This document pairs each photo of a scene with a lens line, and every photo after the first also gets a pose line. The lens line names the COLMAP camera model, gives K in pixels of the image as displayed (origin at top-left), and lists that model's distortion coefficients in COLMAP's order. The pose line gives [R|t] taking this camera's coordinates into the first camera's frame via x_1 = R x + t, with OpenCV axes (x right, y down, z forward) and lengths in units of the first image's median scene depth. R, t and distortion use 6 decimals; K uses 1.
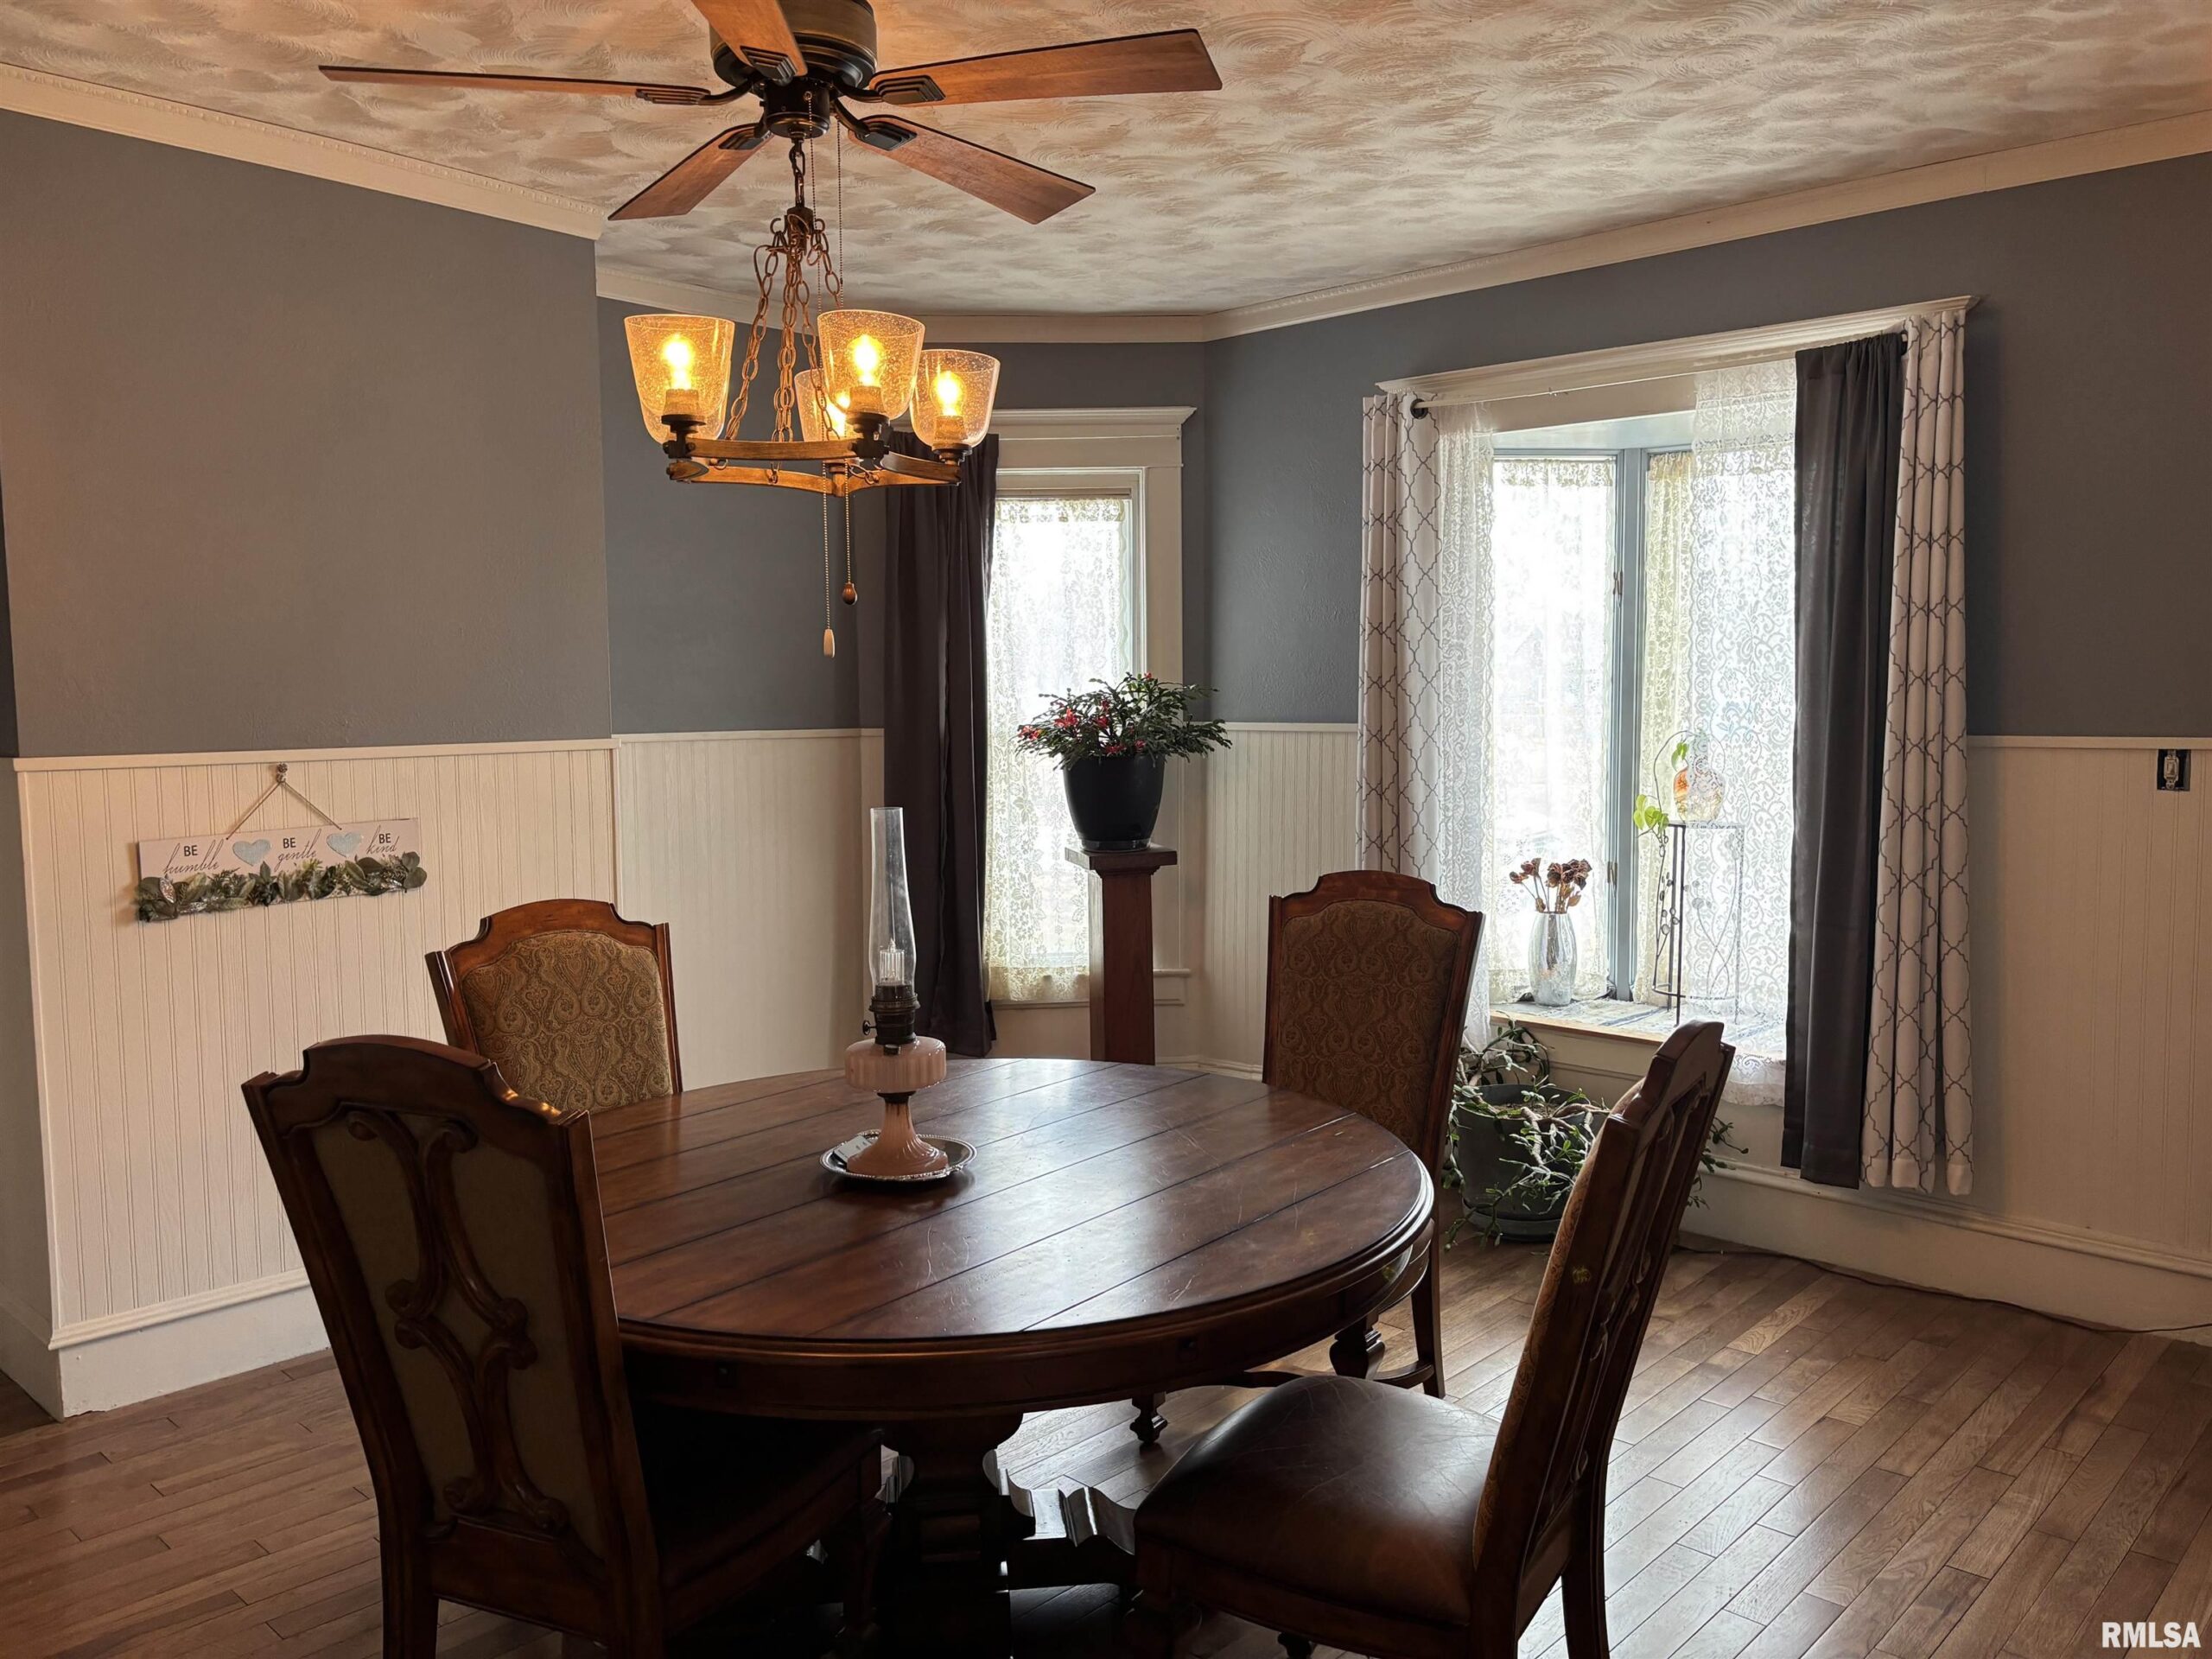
lens RADIAL K [[1670.3, 0, 1115.9], [0, 1670.3, 822.6], [0, 0, 1]] dist [0.069400, -0.070975]
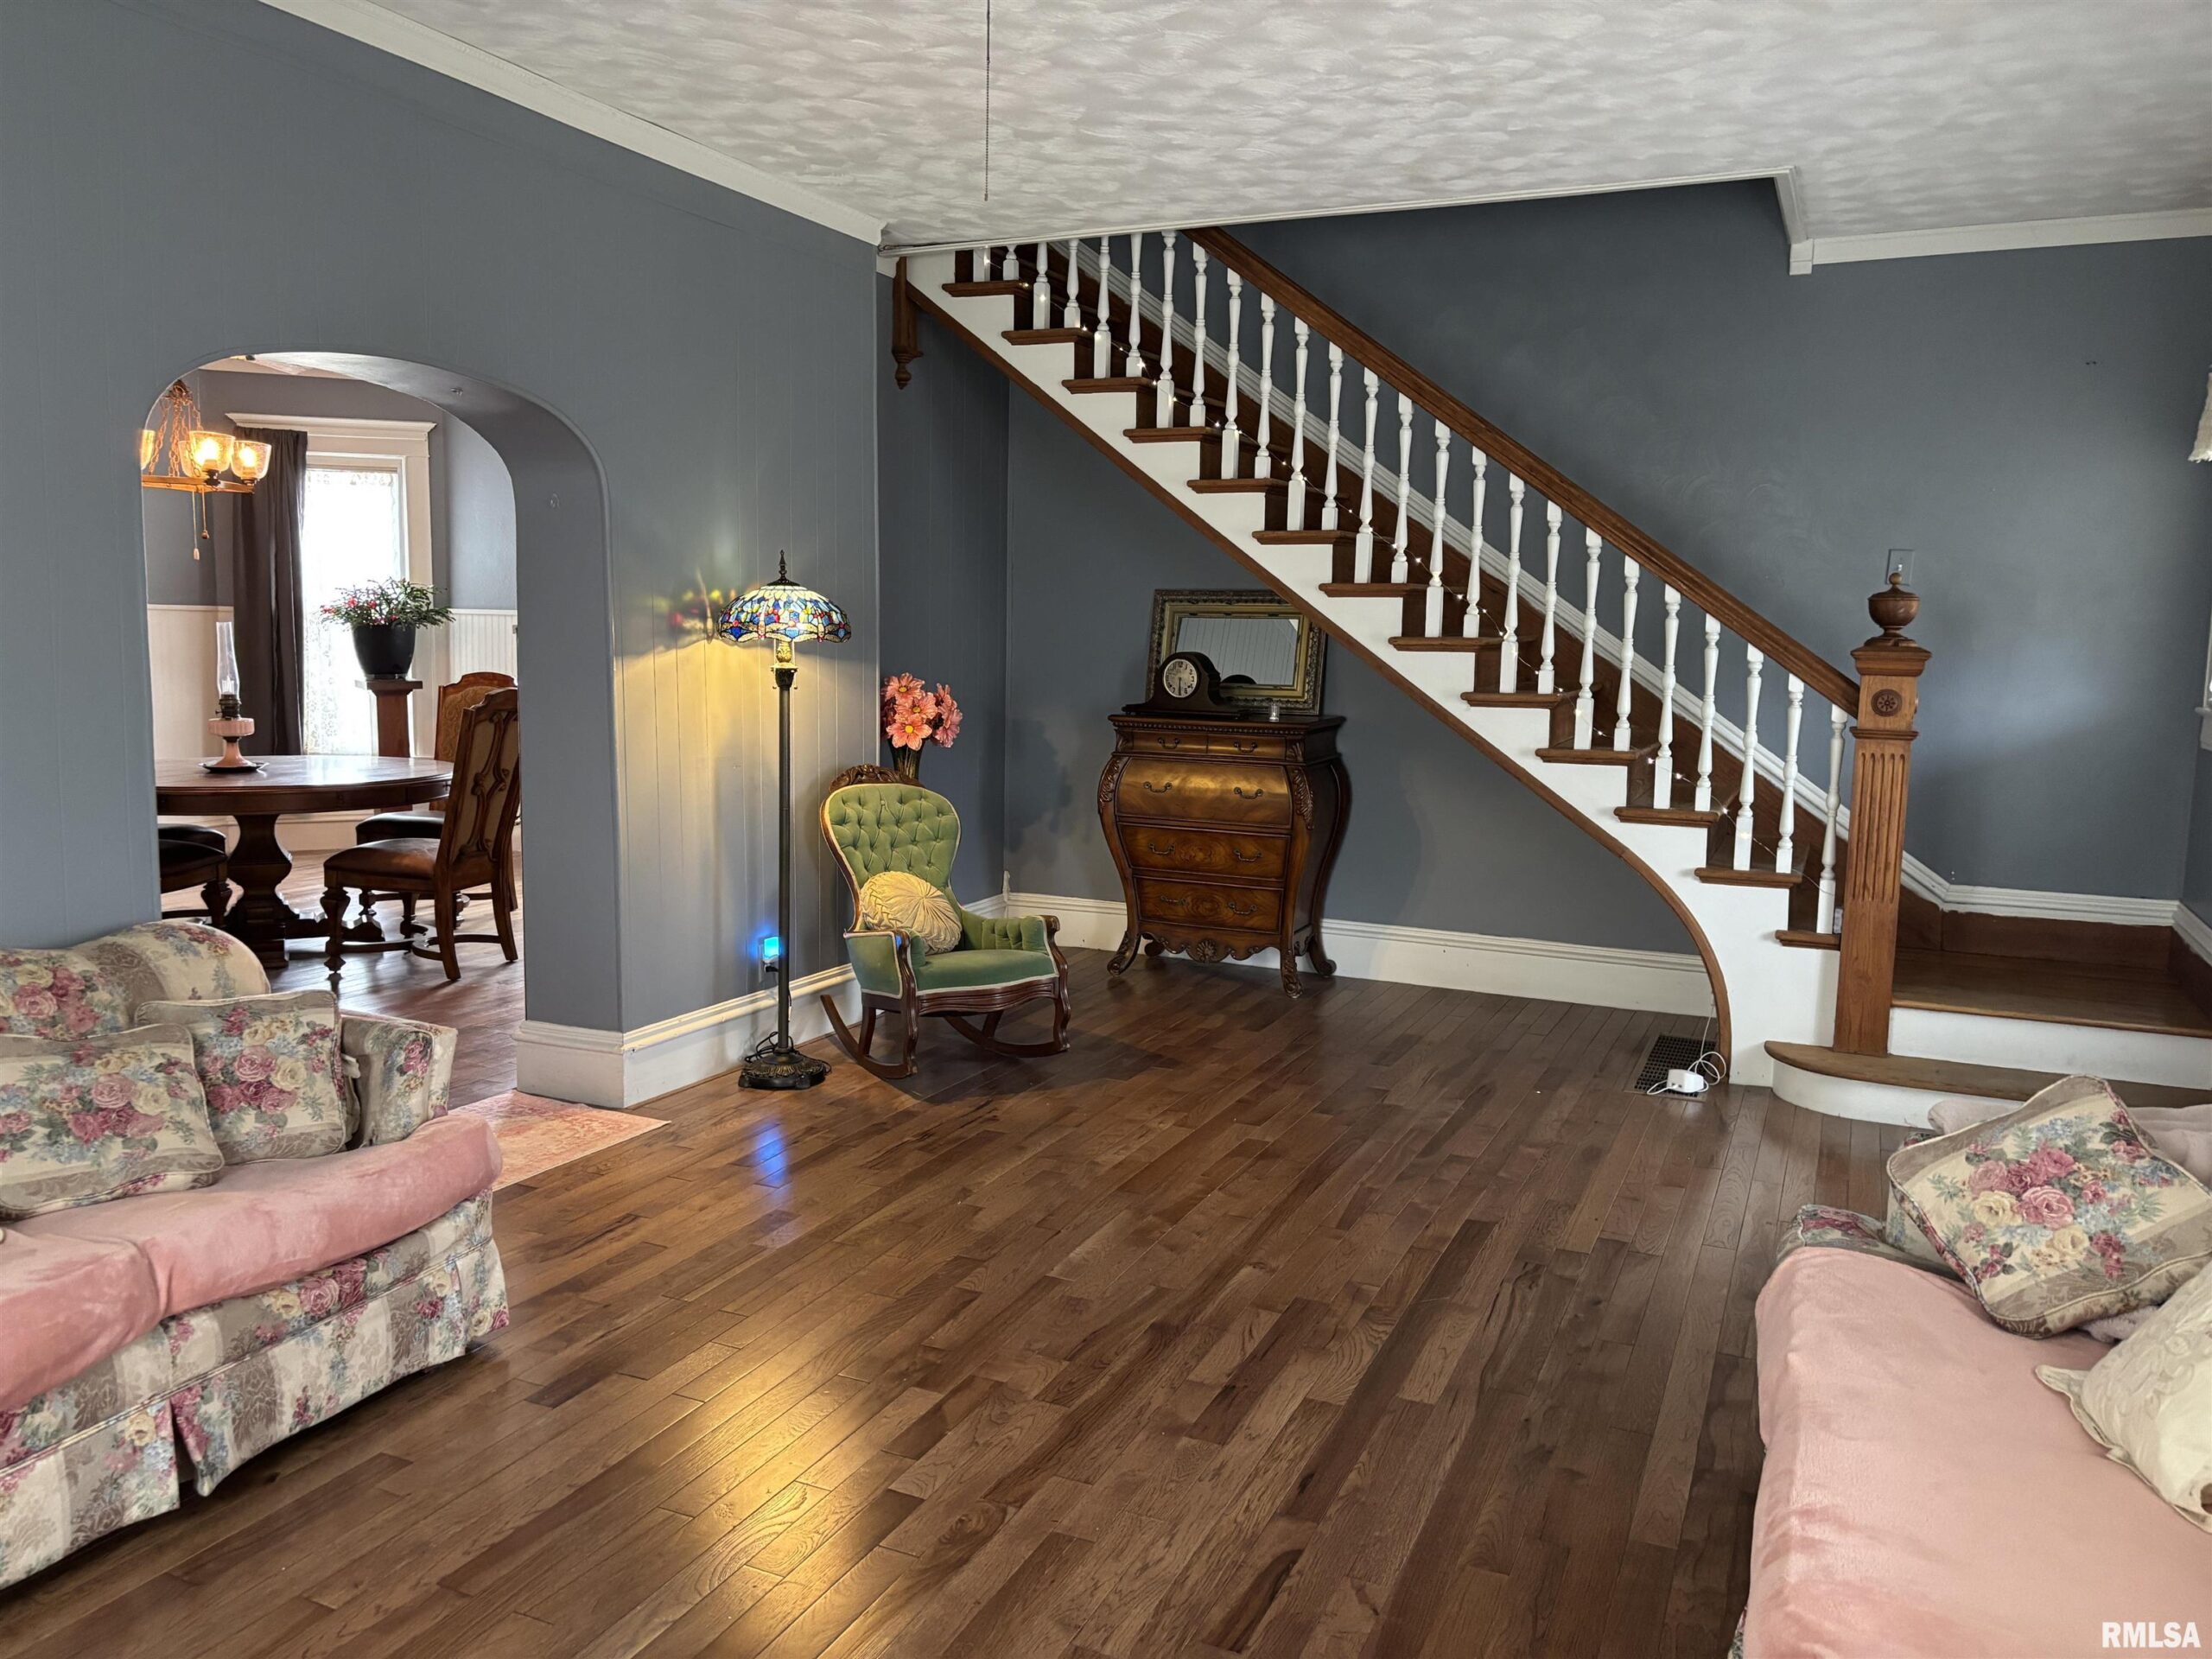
lens RADIAL K [[1670.3, 0, 1112.4], [0, 1670.3, 816.1], [0, 0, 1]] dist [0.069400, -0.070975]
pose [[0.947220, -0.009509, 0.320444, 0.195474], [-0.002778, 0.999279, 0.037864, 0.115182], [-0.320573, -0.036756, 0.946510, -1.166715]]
